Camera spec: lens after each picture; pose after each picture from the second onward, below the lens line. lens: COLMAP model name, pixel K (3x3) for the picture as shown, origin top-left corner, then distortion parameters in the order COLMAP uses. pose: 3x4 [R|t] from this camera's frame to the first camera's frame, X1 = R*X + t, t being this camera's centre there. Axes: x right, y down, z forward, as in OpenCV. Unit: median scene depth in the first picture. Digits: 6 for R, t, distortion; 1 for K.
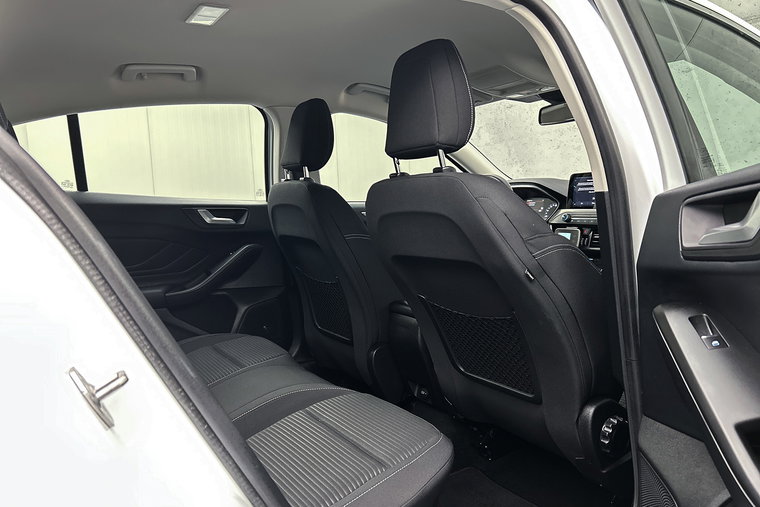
lens RADIAL K [[577.2, 0, 374.7], [0, 577.2, 247.9], [0, 0, 1]] dist [0.049260, -0.065112]
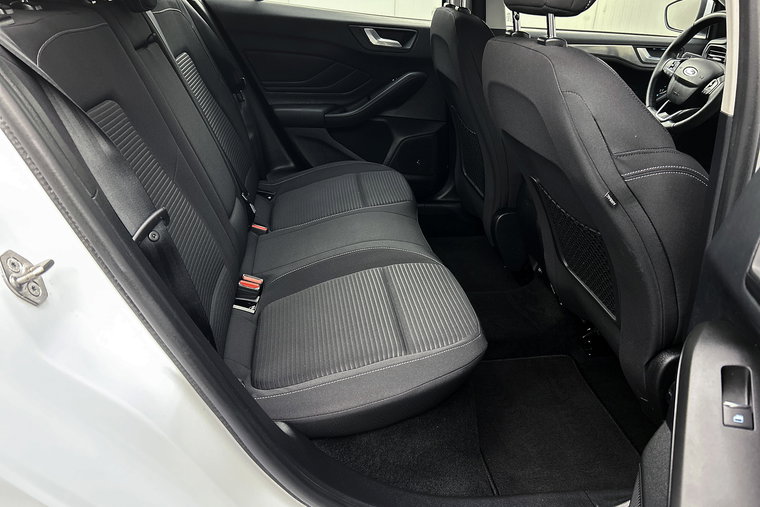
lens RADIAL K [[577.2, 0, 378.0], [0, 577.2, 259.7], [0, 0, 1]] dist [0.049260, -0.065112]
pose [[0.899682, 0.246091, -0.360570, 0.157202], [-0.100390, 0.920458, 0.377729, -0.080729], [0.424845, -0.303639, 0.852825, 0.081063]]
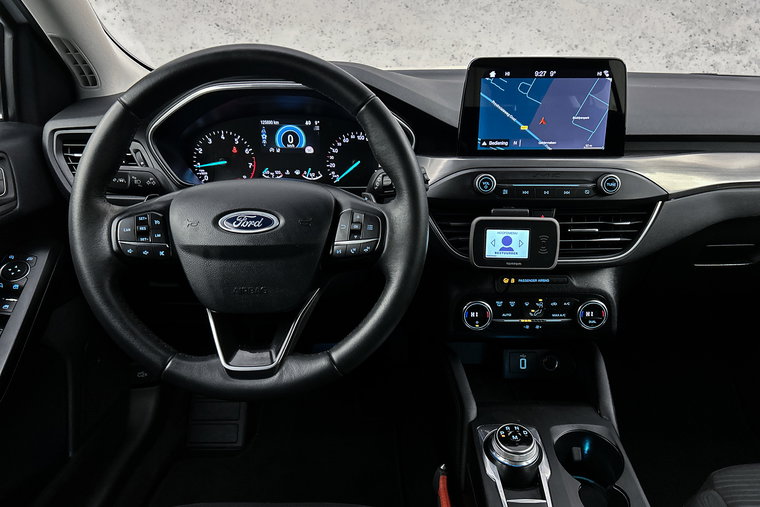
lens RADIAL K [[577.2, 0, 379.9], [0, 577.2, 258.2], [0, 0, 1]] dist [0.049260, -0.065112]
pose [[0.521996, -0.256041, 0.813611, -0.019282], [0.047525, 0.961130, 0.271974, -0.115685], [-0.851623, -0.103303, 0.513874, 0.906178]]
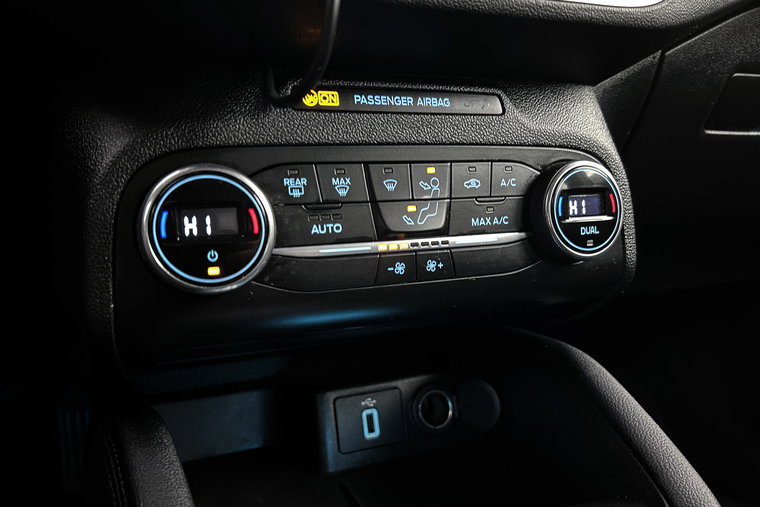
lens RADIAL K [[577.2, 0, 375.9], [0, 577.2, 255.3], [0, 0, 1]] dist [0.049260, -0.065112]
pose [[0.175170, -0.141585, 0.974304, 0.252378], [0.069676, 0.988907, 0.131180, 0.034390], [-0.982070, 0.044907, 0.183092, 1.009903]]
